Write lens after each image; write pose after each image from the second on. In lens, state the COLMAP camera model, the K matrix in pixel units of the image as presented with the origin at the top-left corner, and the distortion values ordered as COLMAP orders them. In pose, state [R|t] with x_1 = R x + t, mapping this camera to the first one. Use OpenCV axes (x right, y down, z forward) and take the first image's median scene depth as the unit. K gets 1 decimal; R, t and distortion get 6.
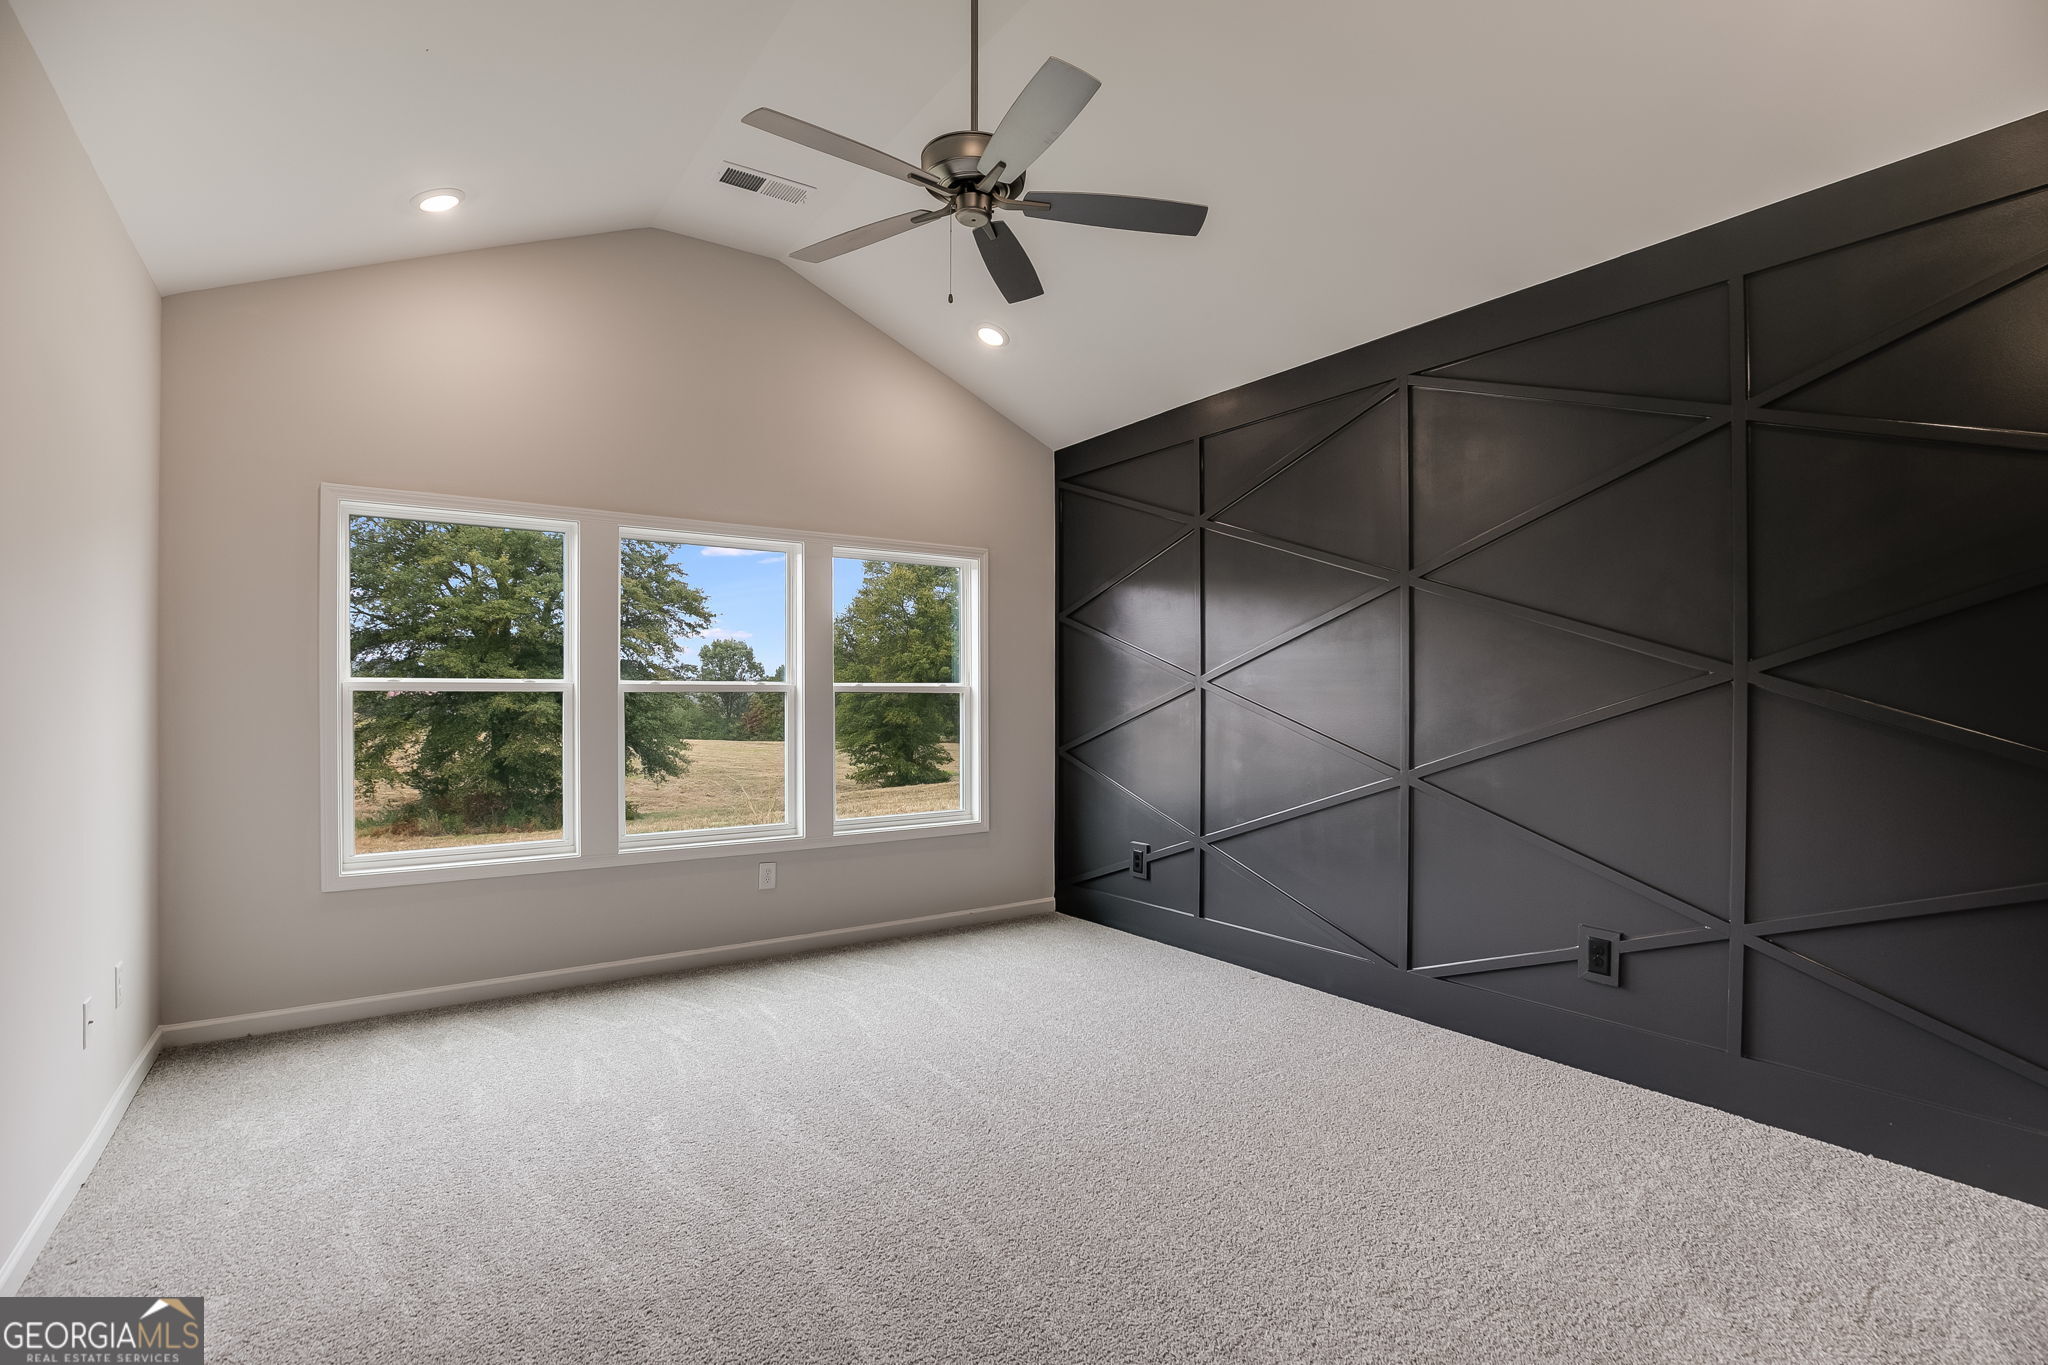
lens RADIAL K [[971.5, 0, 1061.7], [0, 971.5, 687.8], [0, 0, 1]] dist [0.000119, 0.000817]
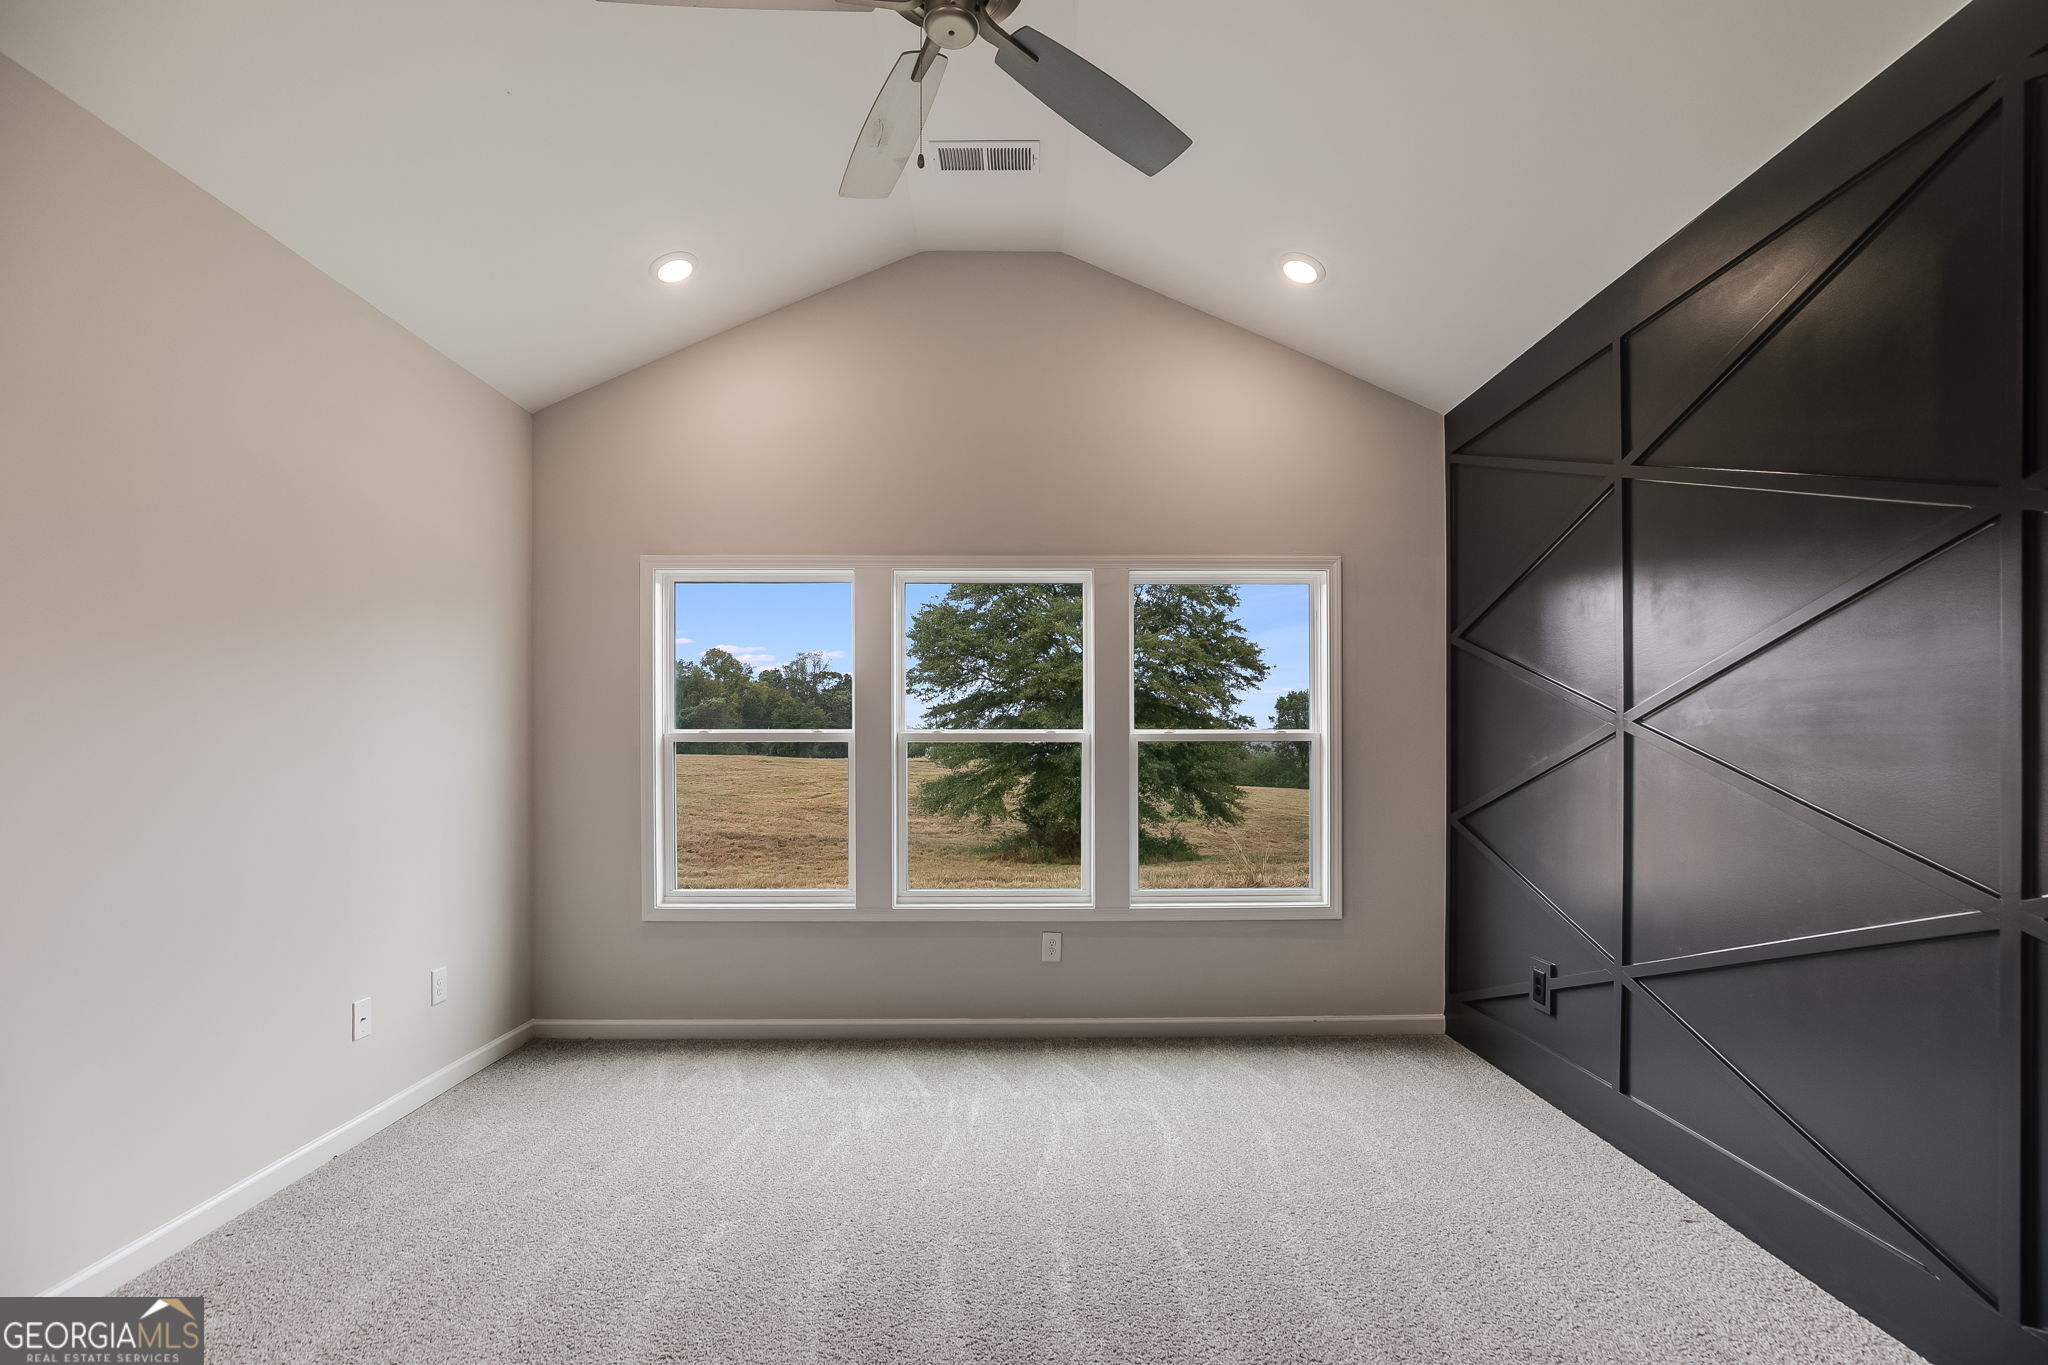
lens RADIAL K [[955.2, 0, 1034.0], [0, 955.2, 745.5], [0, 0, 1]] dist [-0.003518, 0.000200]
pose [[0.822408, -0.001831, -0.568896, 0.157471], [0.006337, 0.999962, 0.005943, 0.002630], [0.568863, -0.008492, 0.822388, 0.232527]]
